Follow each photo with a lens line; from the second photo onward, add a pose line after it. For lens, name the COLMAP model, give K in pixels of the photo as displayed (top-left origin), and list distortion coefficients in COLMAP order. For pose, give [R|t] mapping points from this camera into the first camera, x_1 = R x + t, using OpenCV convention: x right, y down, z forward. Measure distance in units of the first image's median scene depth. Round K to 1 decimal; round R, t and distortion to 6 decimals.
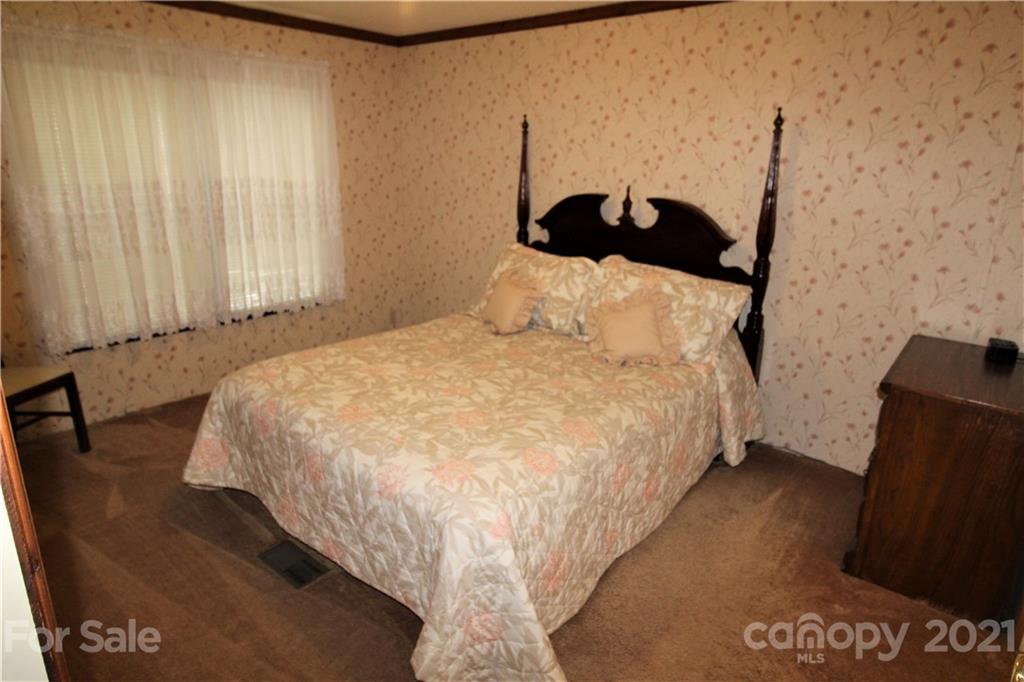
lens RADIAL K [[616.8, 0, 509.7], [0, 616.8, 340.5], [0, 0, 1]] dist [0.001442, -0.000444]
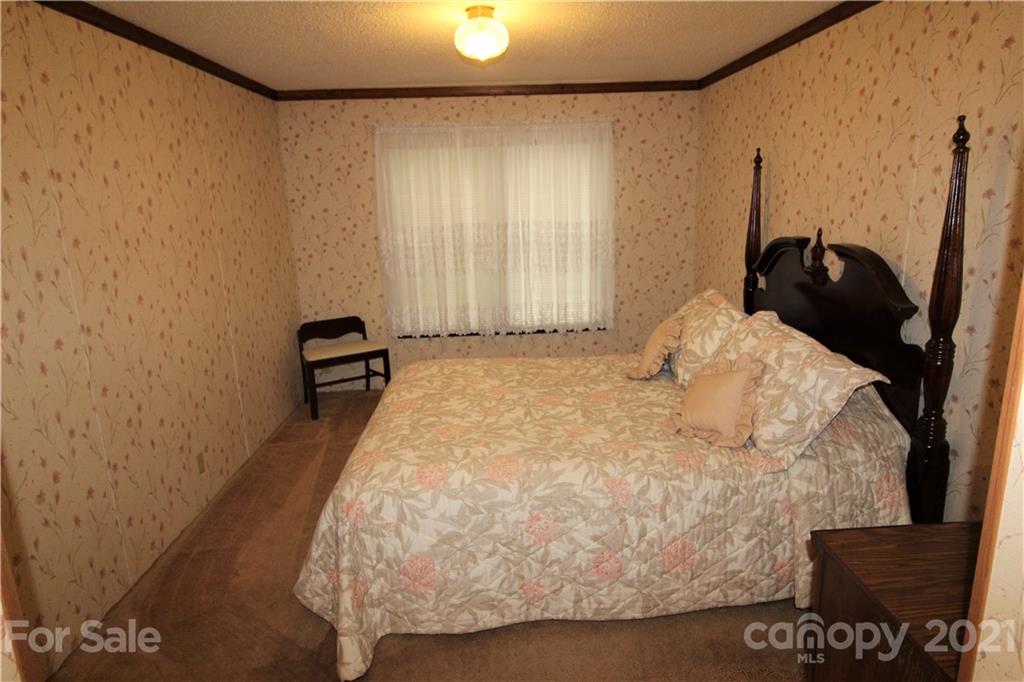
lens RADIAL K [[616.8, 0, 510.9], [0, 616.8, 337.9], [0, 0, 1]] dist [0.001442, -0.000444]
pose [[0.653798, 0.137041, -0.744156, 0.632449], [-0.176128, 0.984011, 0.026470, -0.071570], [0.735885, 0.113761, 0.667481, 0.216877]]
